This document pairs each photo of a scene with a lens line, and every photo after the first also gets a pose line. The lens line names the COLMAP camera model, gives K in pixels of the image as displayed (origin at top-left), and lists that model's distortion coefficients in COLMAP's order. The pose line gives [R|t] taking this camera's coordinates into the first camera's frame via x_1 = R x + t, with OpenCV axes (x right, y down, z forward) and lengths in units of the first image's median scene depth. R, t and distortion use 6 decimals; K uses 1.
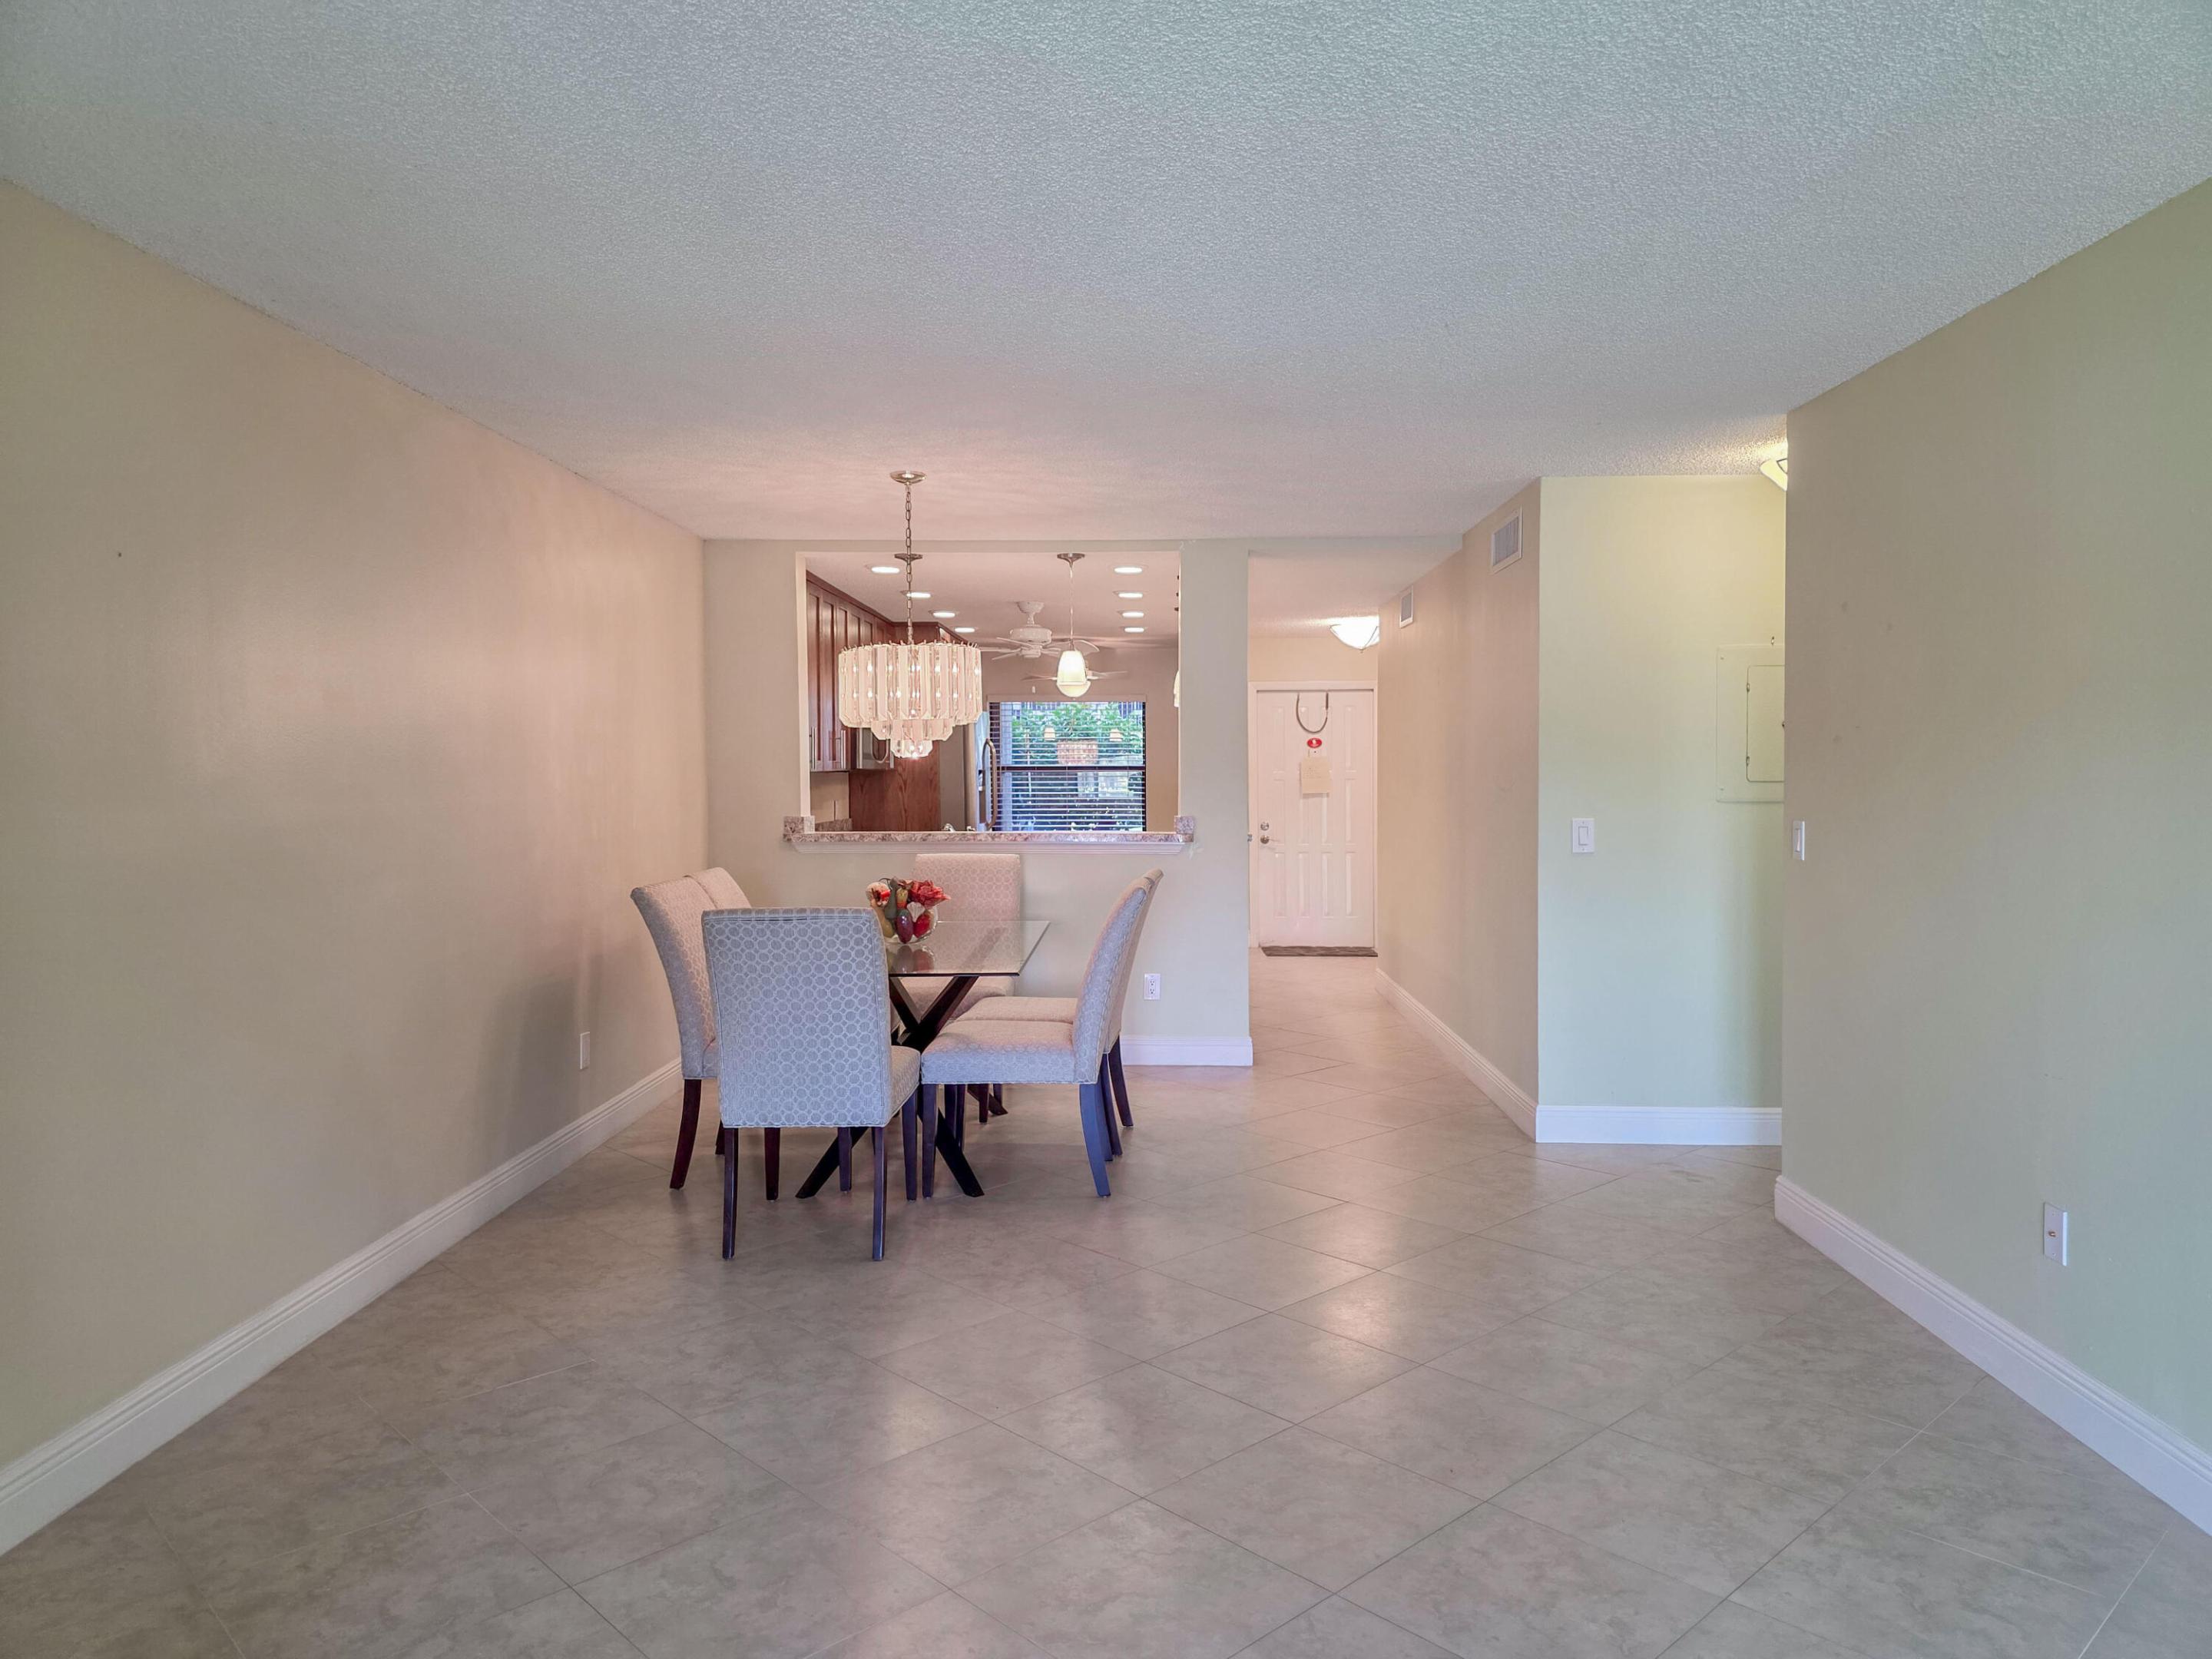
lens RADIAL K [[1484.4, 0, 1100.4], [0, 1484.4, 801.6], [0, 0, 1]] dist [0.063534, -0.077543]
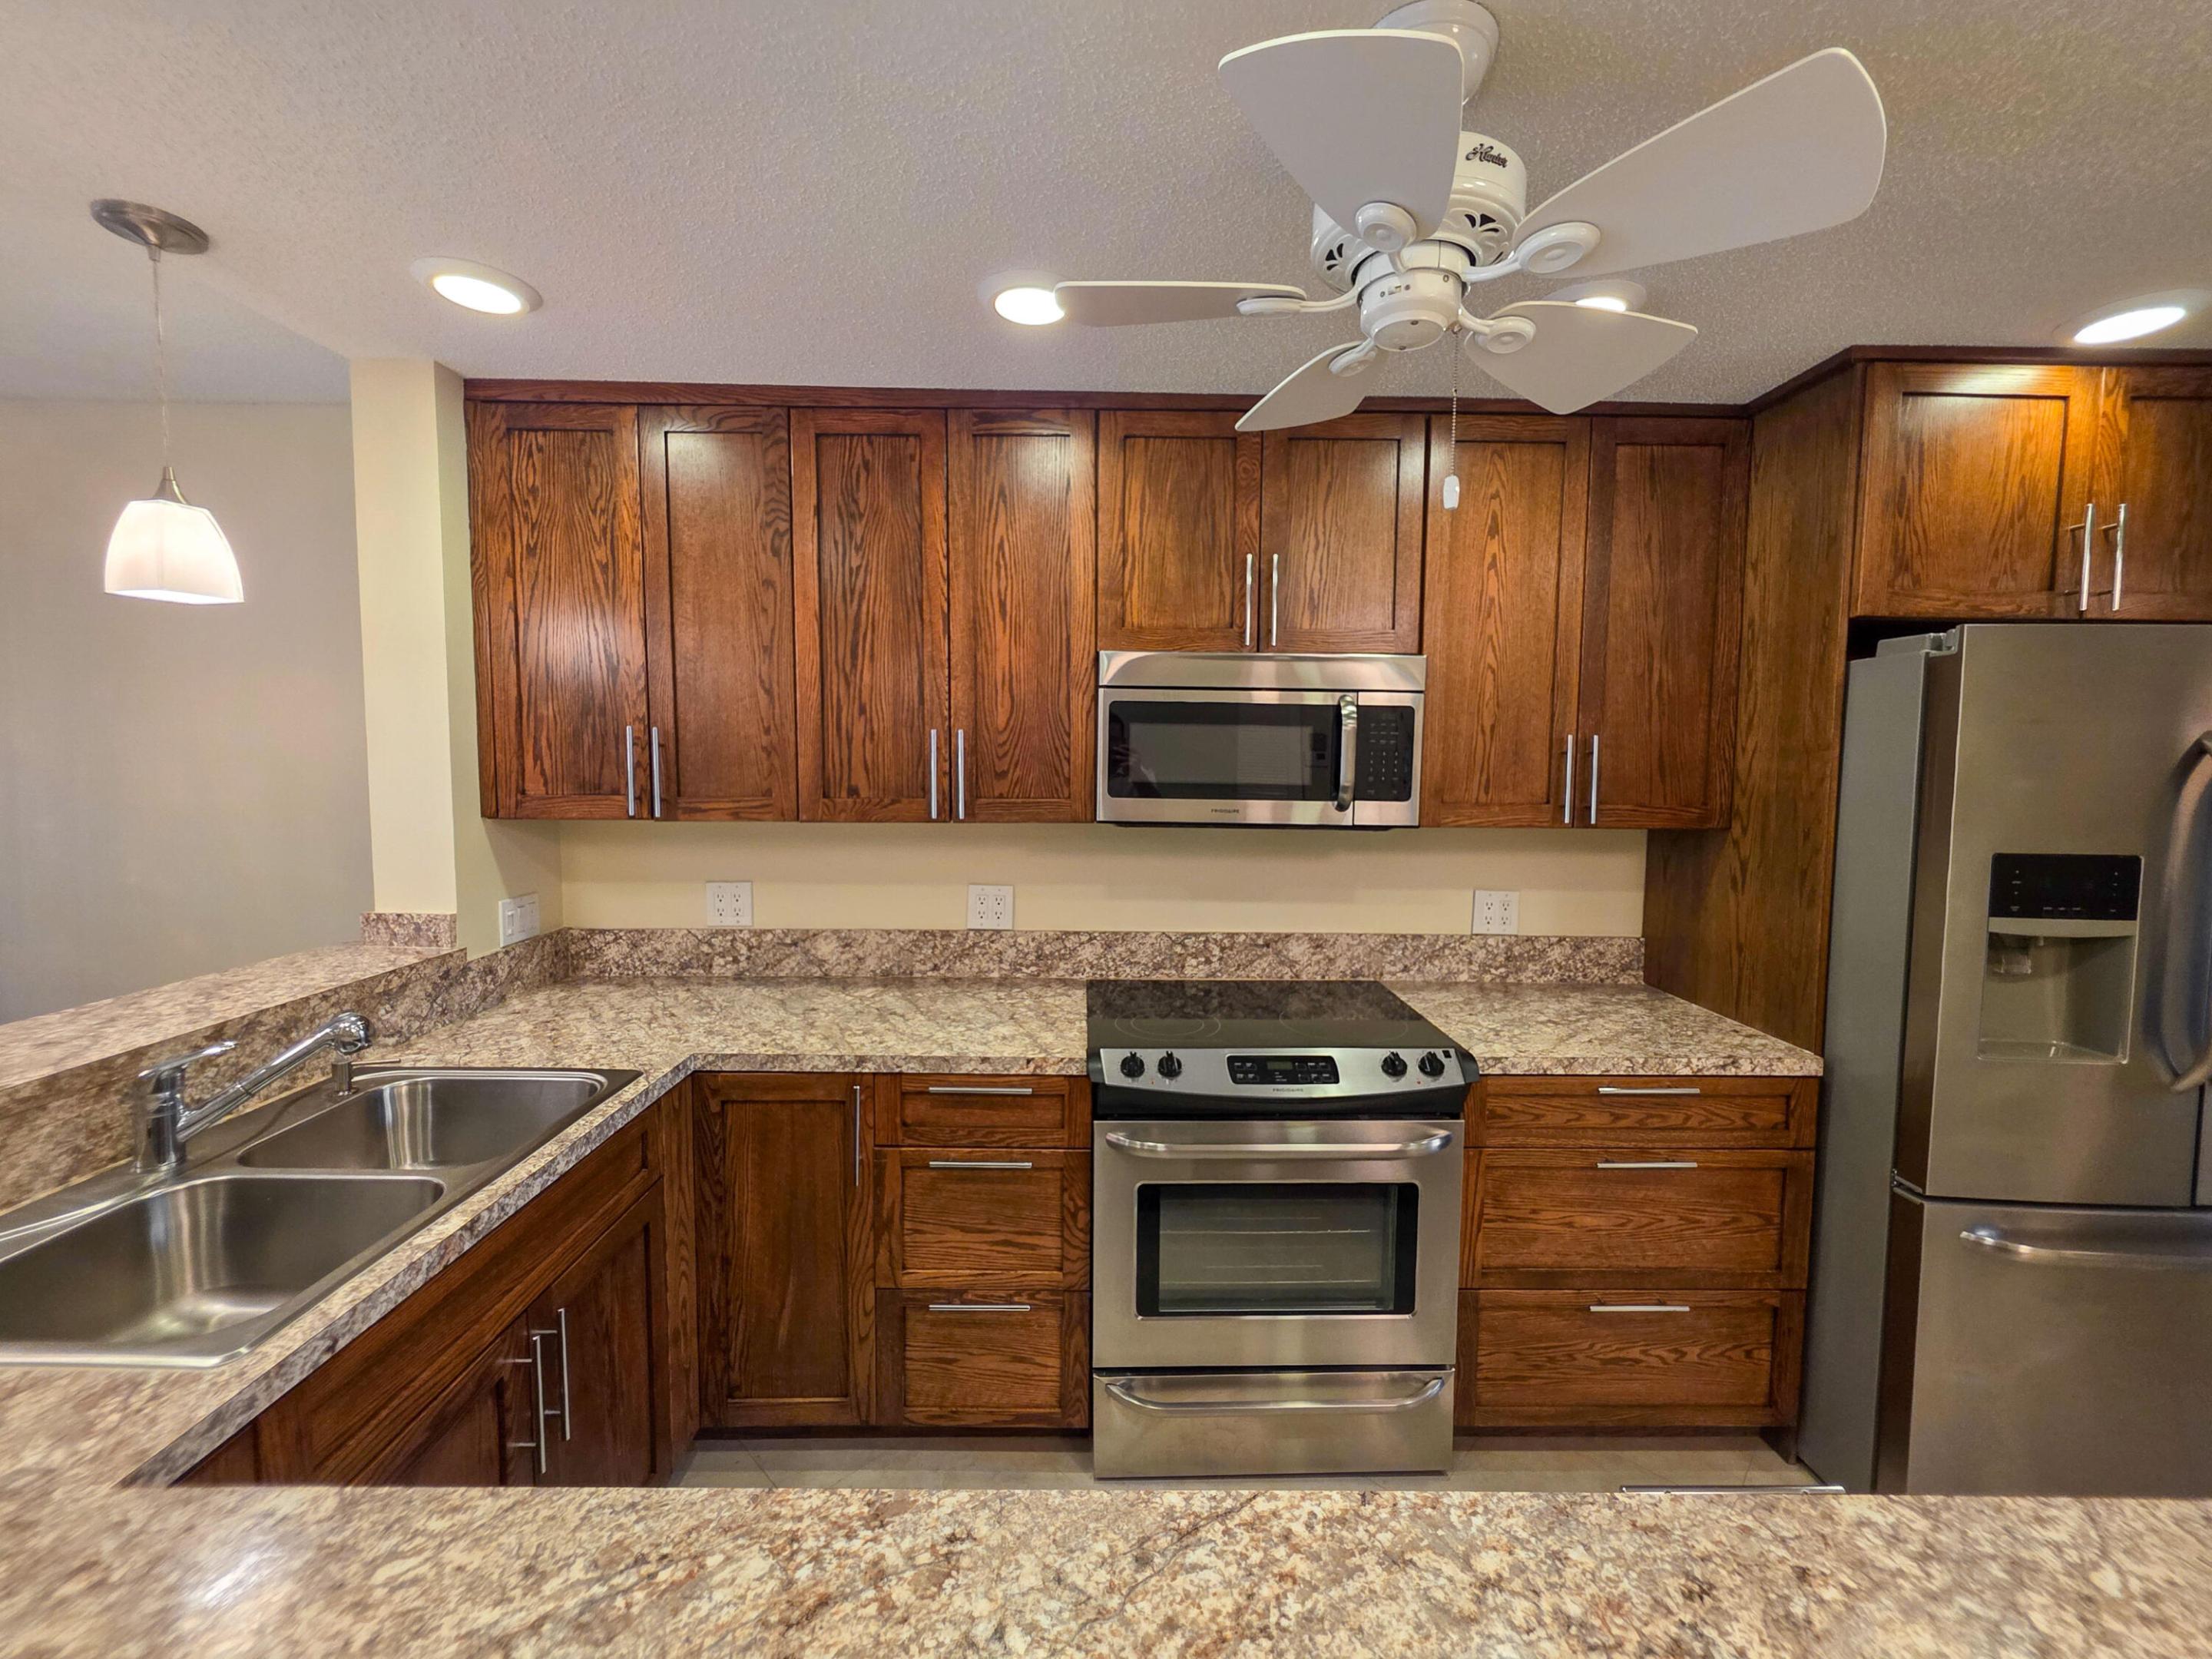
lens RADIAL K [[895.0, 0, 1095.8], [0, 895.0, 820.0], [0, 0, 1]] dist [-0.000341, 0.000519]
pose [[0.044206, 0.074952, -0.996207, 0.127274], [-0.034137, 0.996713, 0.073475, -0.062317], [0.998439, 0.030760, 0.046620, 1.552635]]
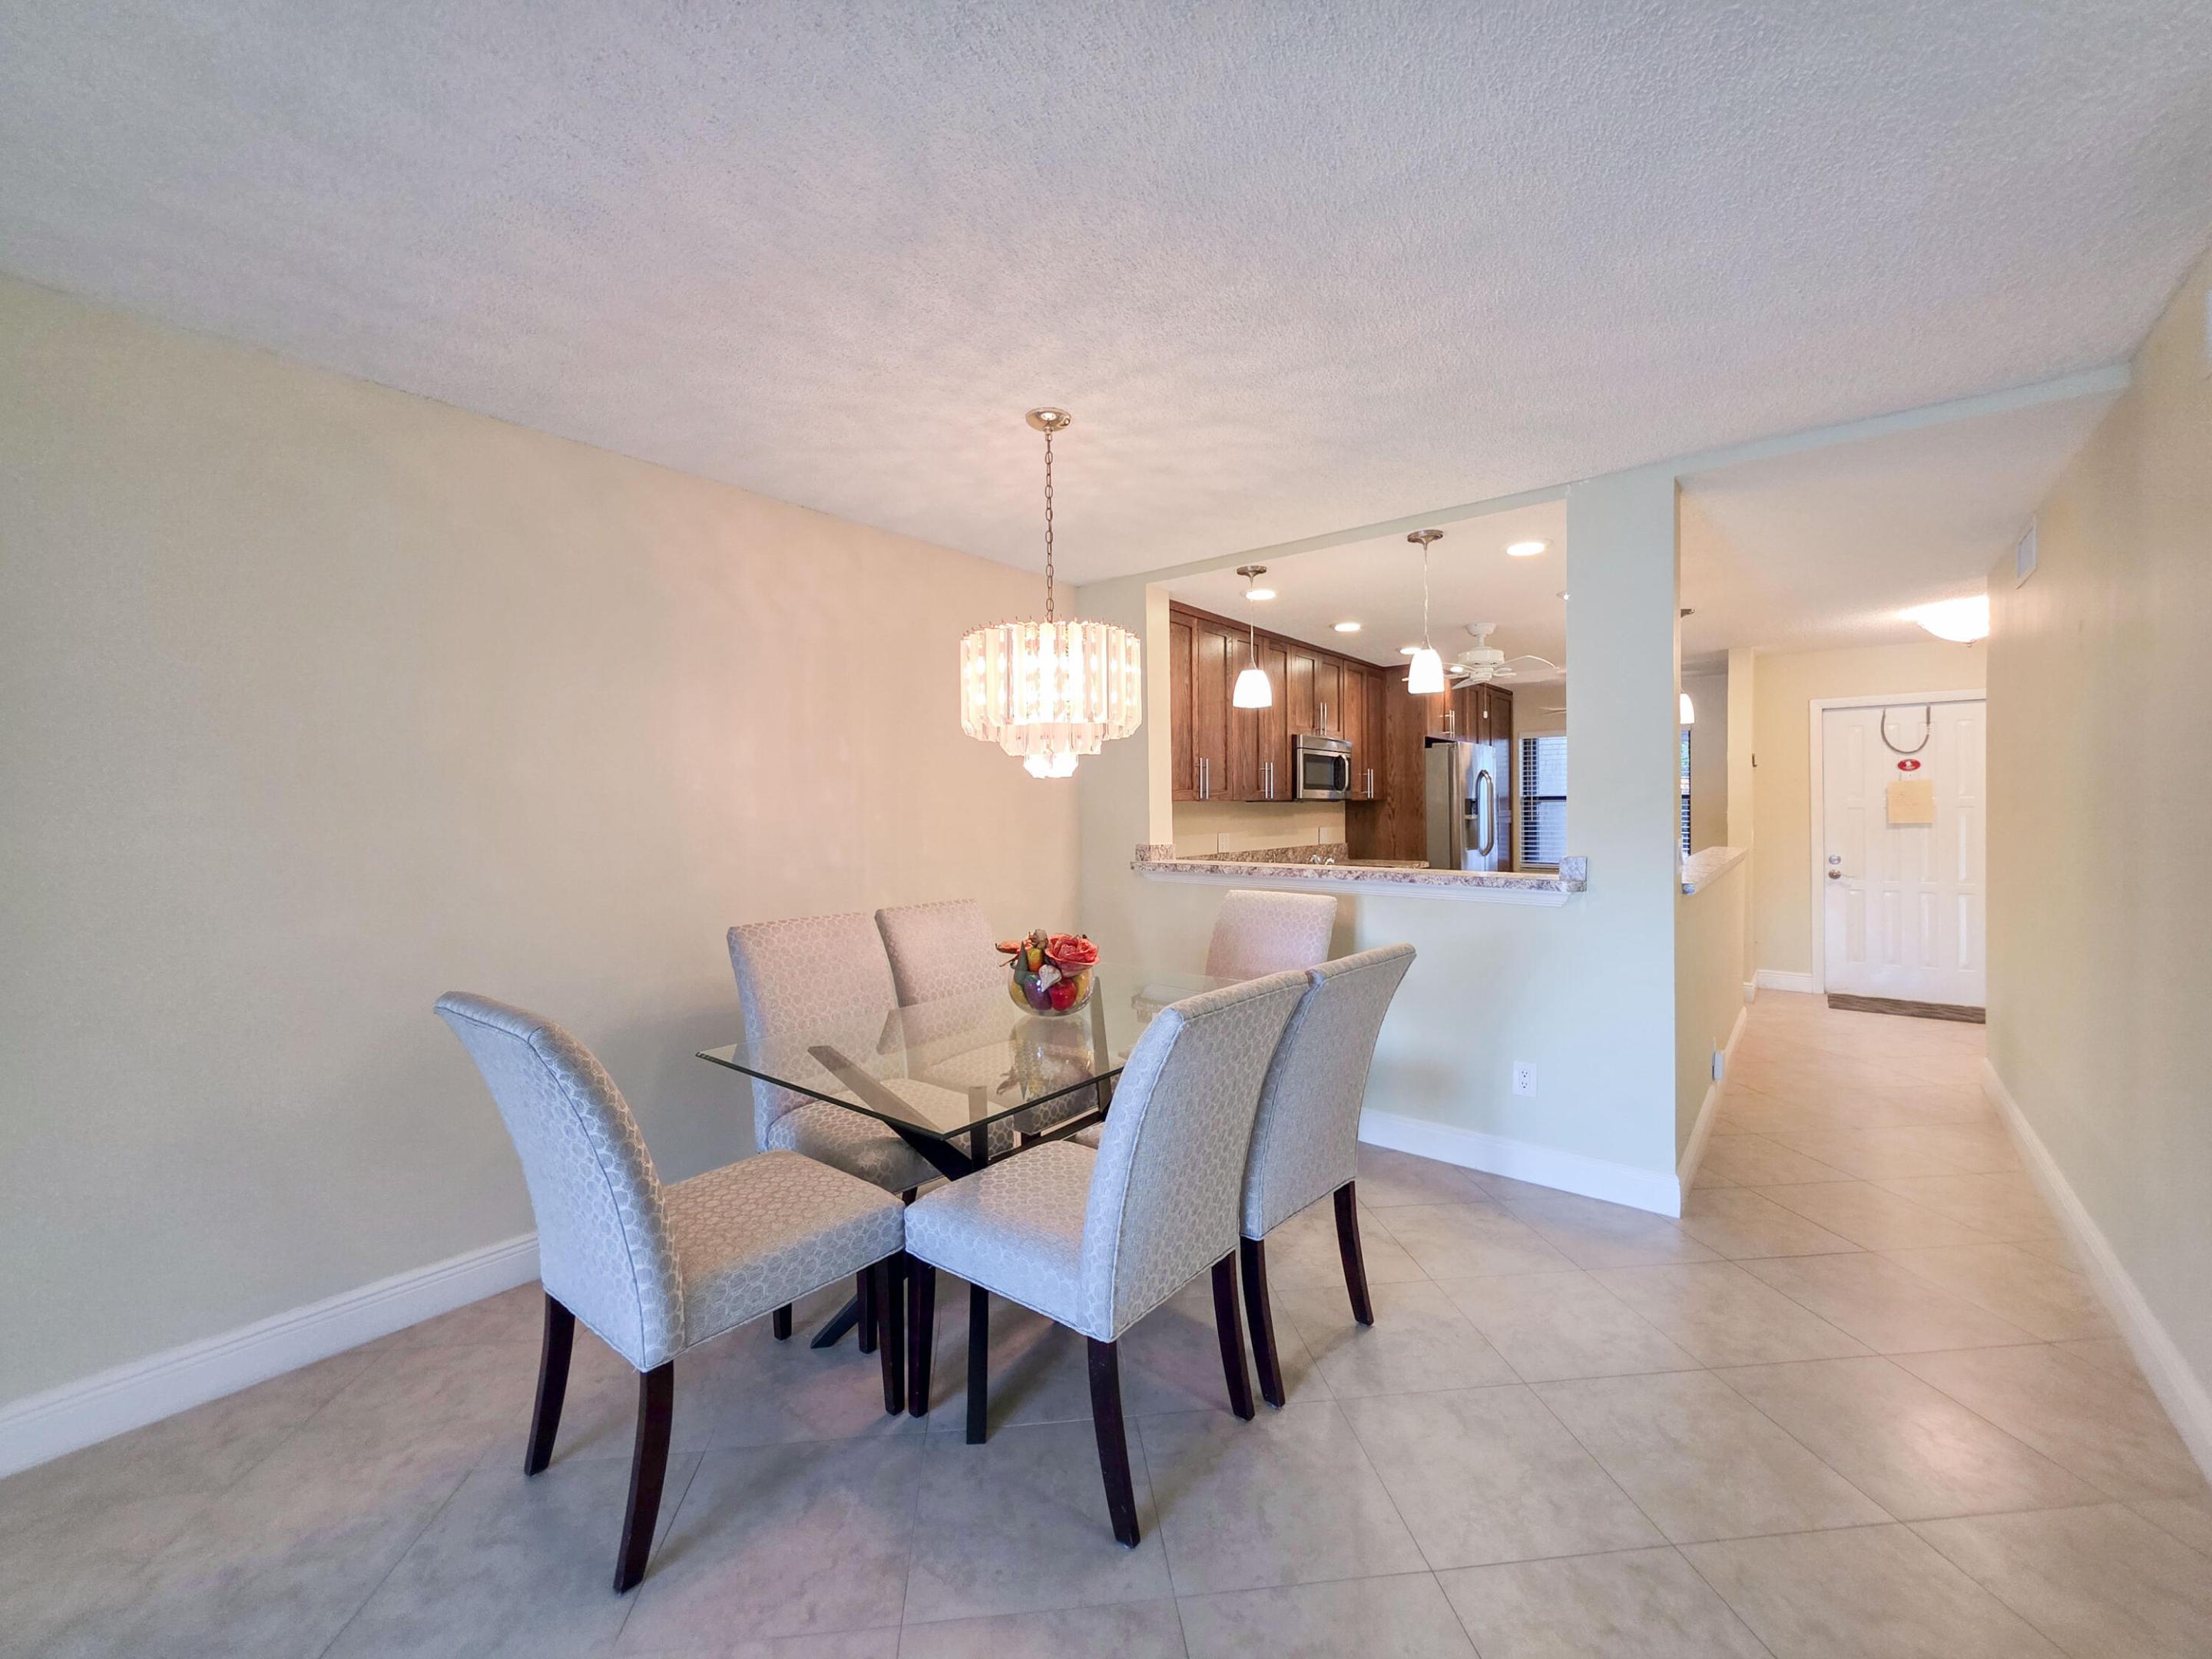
lens RADIAL K [[893.0, 0, 1099.8], [0, 893.0, 817.0], [0, 0, 1]] dist [-0.000287, -0.000090]
pose [[0.797300, 0.004023, -0.603570, 0.173044], [-0.008002, 0.999960, -0.003905, -0.007382], [0.603530, 0.007943, 0.797301, 0.634898]]
